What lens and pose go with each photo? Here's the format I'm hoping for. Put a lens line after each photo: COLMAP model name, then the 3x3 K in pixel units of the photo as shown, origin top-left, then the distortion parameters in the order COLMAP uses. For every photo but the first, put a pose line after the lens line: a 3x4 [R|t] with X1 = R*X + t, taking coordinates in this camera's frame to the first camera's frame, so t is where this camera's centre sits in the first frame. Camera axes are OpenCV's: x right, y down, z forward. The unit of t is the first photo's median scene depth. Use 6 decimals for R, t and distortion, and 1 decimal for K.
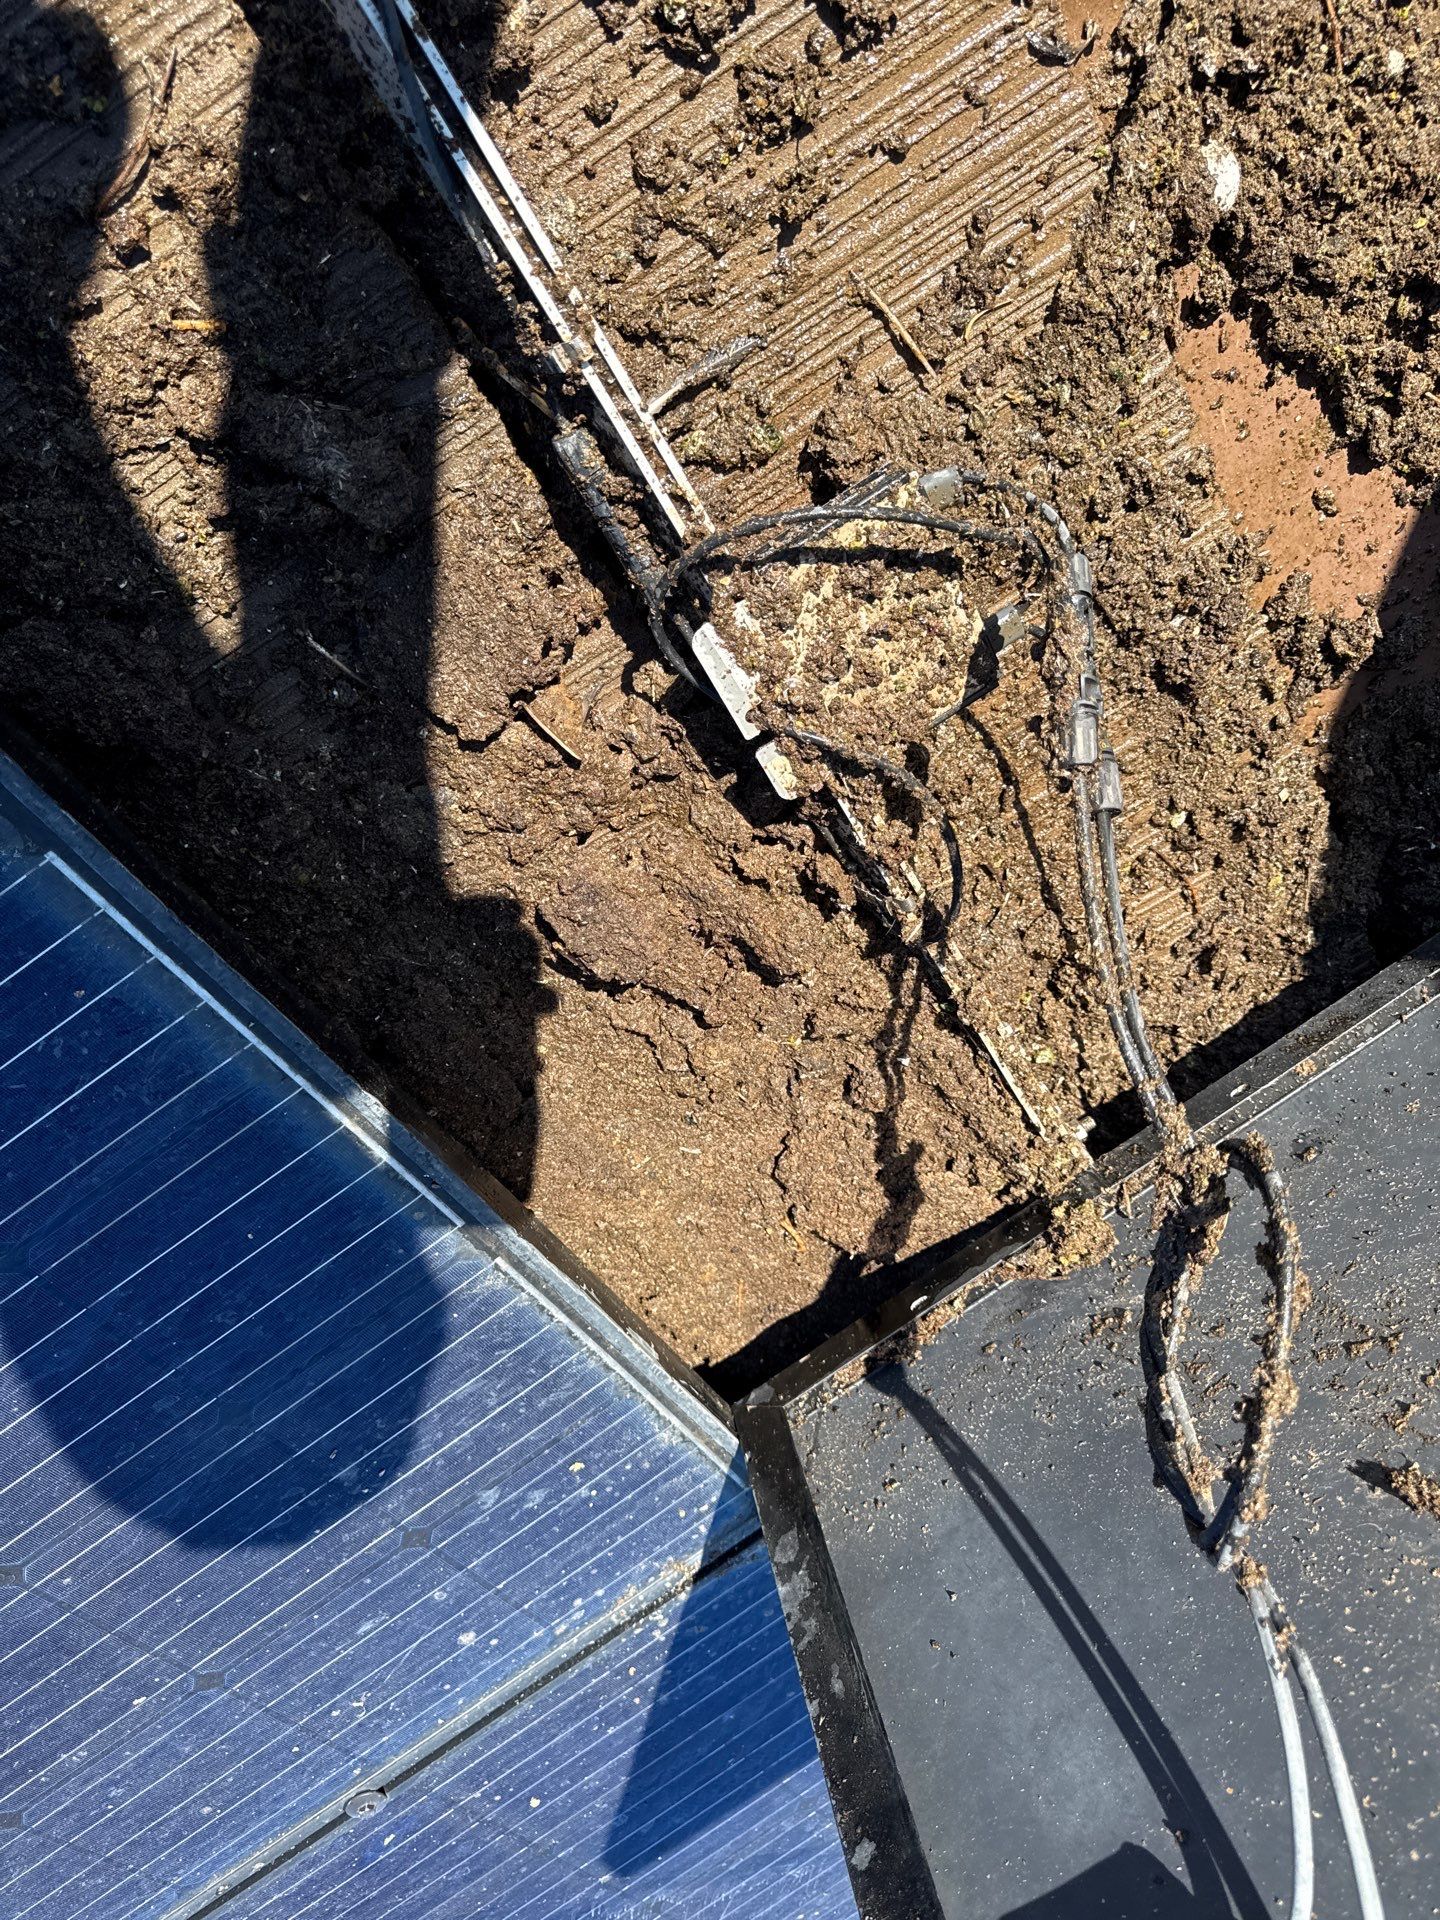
lens RADIAL K [[1360.2, 0, 705.4], [0, 1360.2, 981.7], [0, 0, 1]] dist [0.096732, -0.216778]
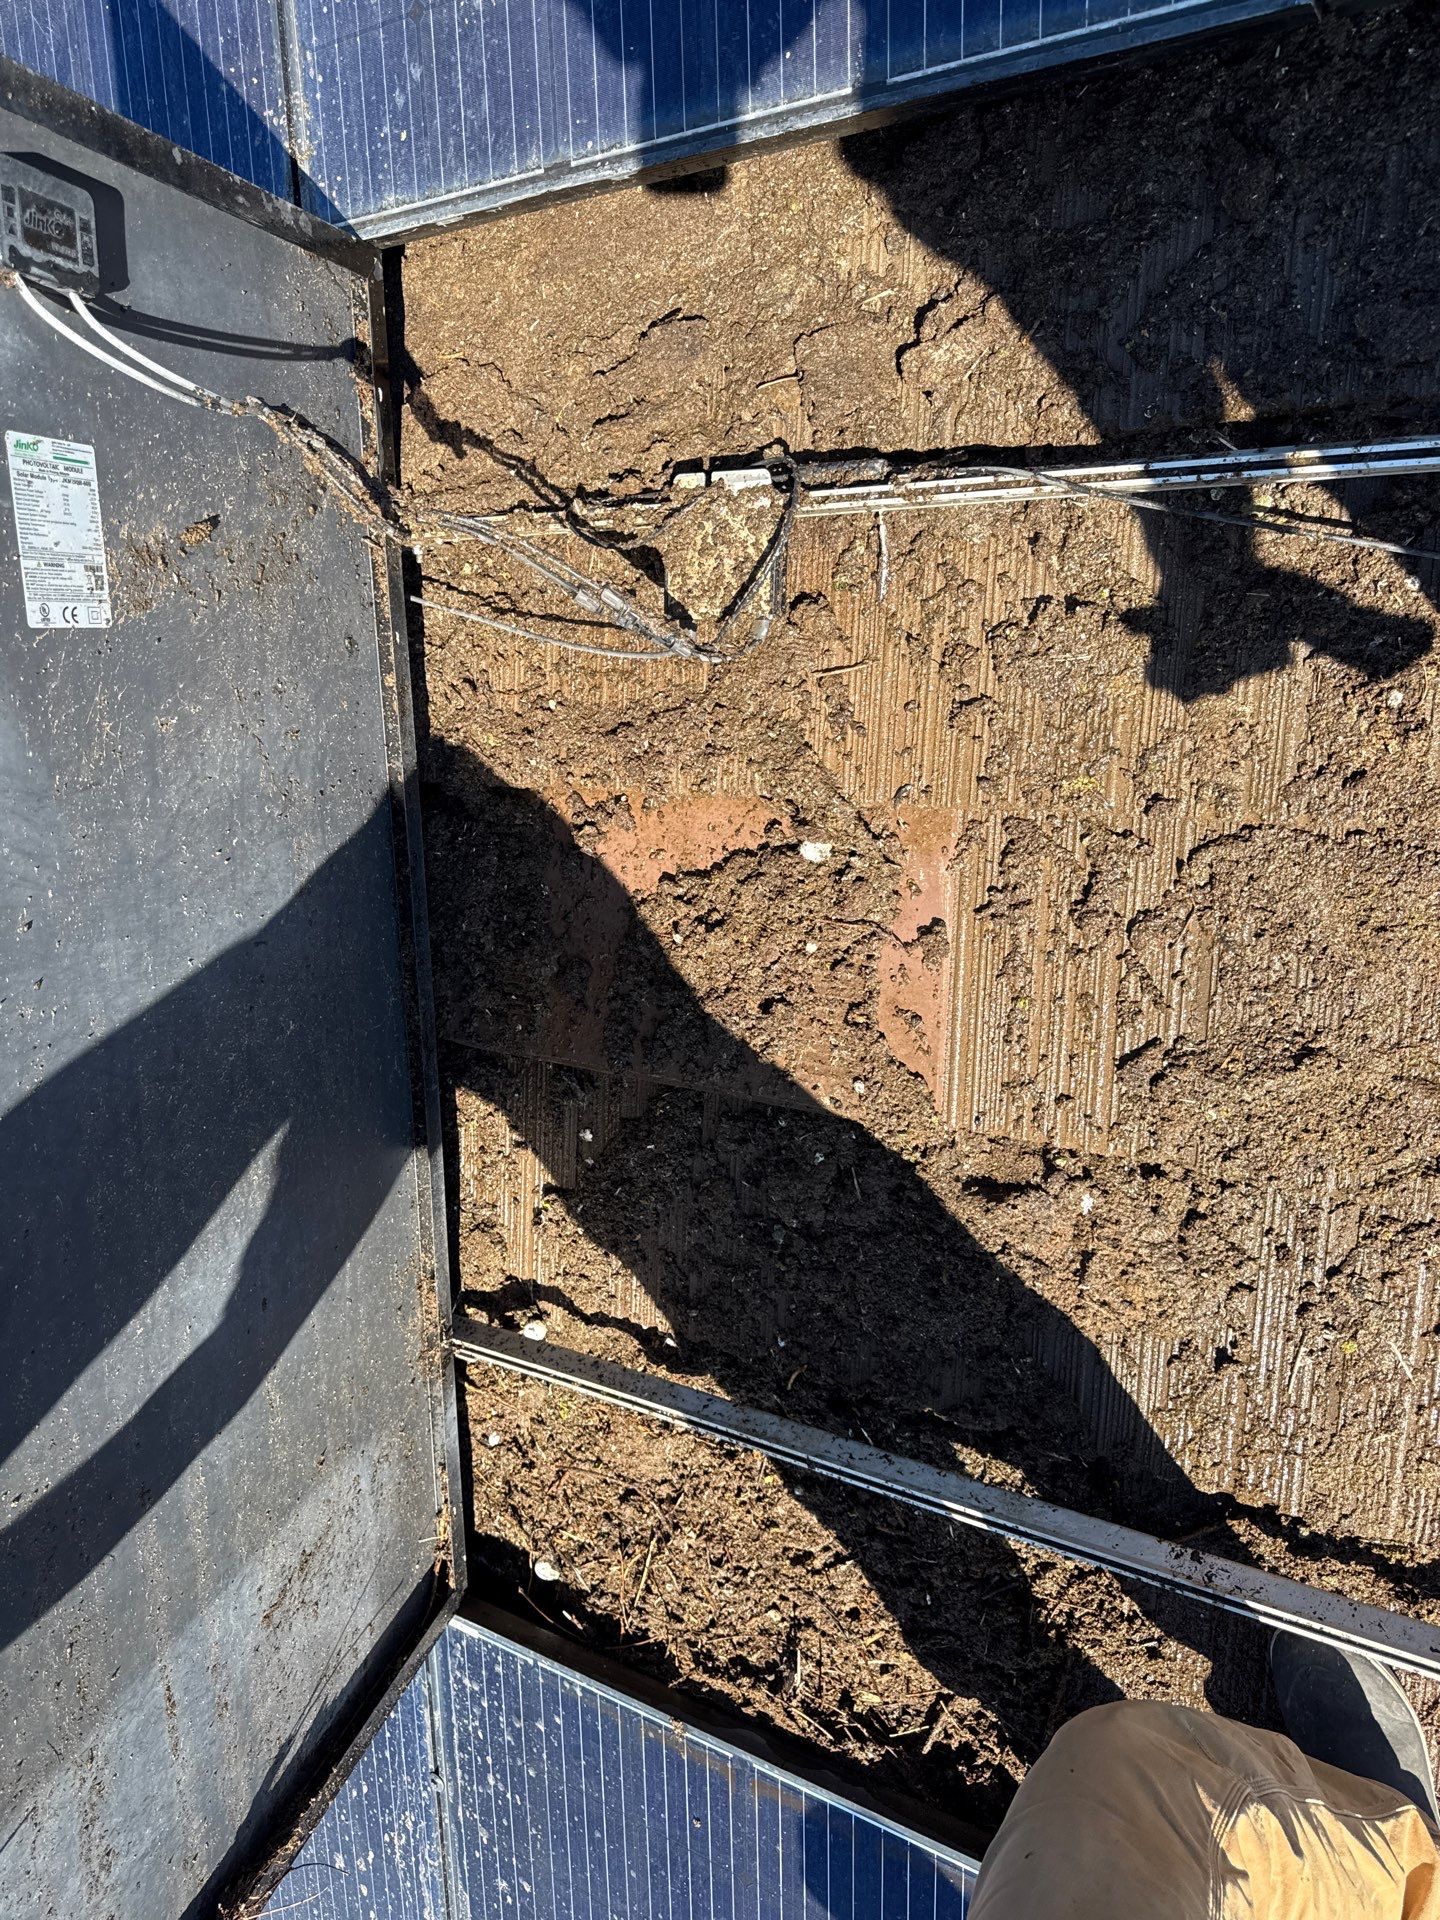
lens RADIAL K [[1360.2, 0, 705.4], [0, 1360.2, 981.7], [0, 0, 1]] dist [0.096732, -0.216778]
pose [[-0.552712, 0.799491, 0.235212, 0.132143], [-0.832587, -0.517490, -0.197492, -0.140034], [-0.036173, -0.304990, 0.951668, -0.869923]]
